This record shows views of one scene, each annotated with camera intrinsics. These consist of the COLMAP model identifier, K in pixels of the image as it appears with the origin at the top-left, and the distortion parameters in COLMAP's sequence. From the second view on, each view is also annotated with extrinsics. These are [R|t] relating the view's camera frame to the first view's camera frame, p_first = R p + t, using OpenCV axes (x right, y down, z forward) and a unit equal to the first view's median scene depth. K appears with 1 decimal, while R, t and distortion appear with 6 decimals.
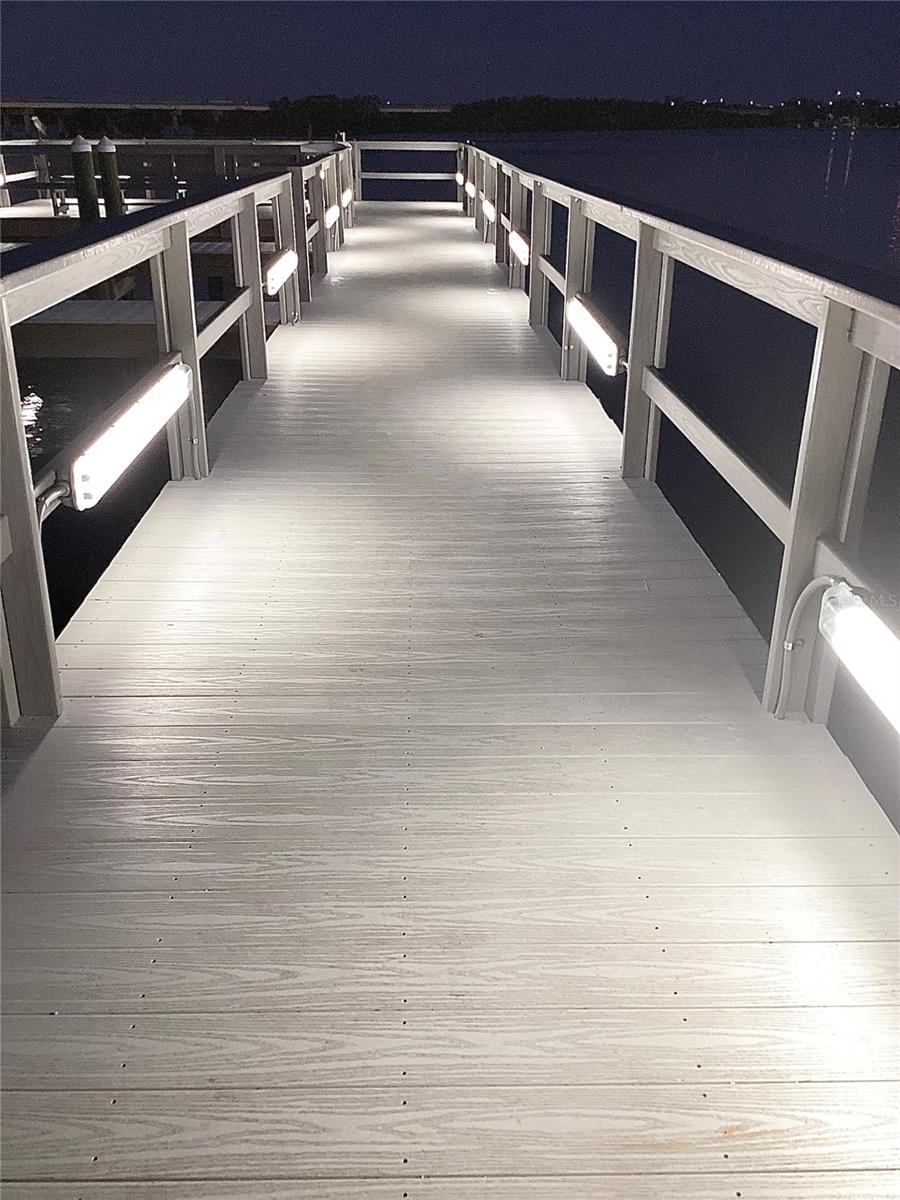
lens RADIAL K [[1067.8, 0, 448.1], [0, 1067.8, 603.4], [0, 0, 1]] dist [0.006756, 0.000238]
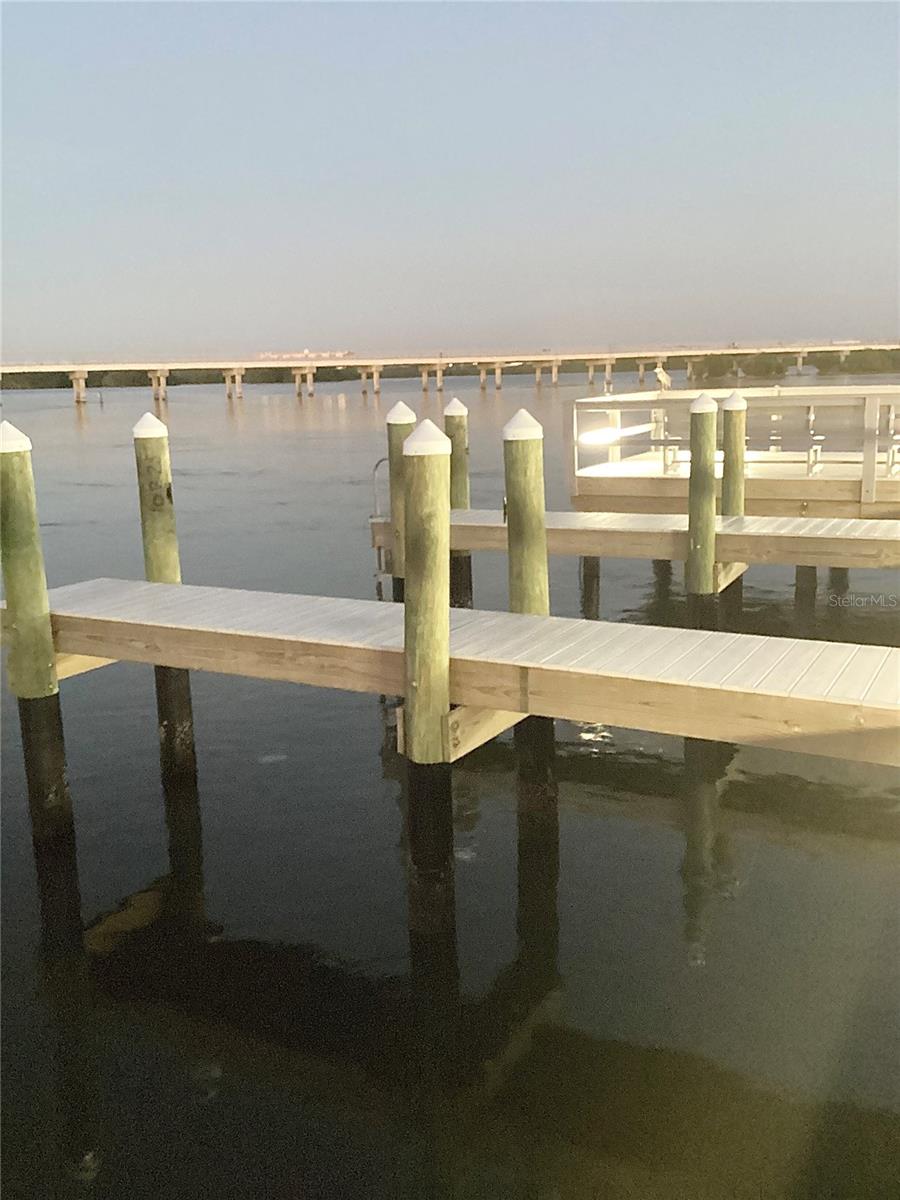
lens RADIAL K [[1067.8, 0, 447.2], [0, 1067.8, 600.9], [0, 0, 1]] dist [0.006756, 0.000238]
pose [[0.857976, 0.072920, -0.508488, -0.057311], [-0.174931, 0.972184, -0.155747, -0.080785], [0.482987, 0.222578, 0.846867, 0.167228]]
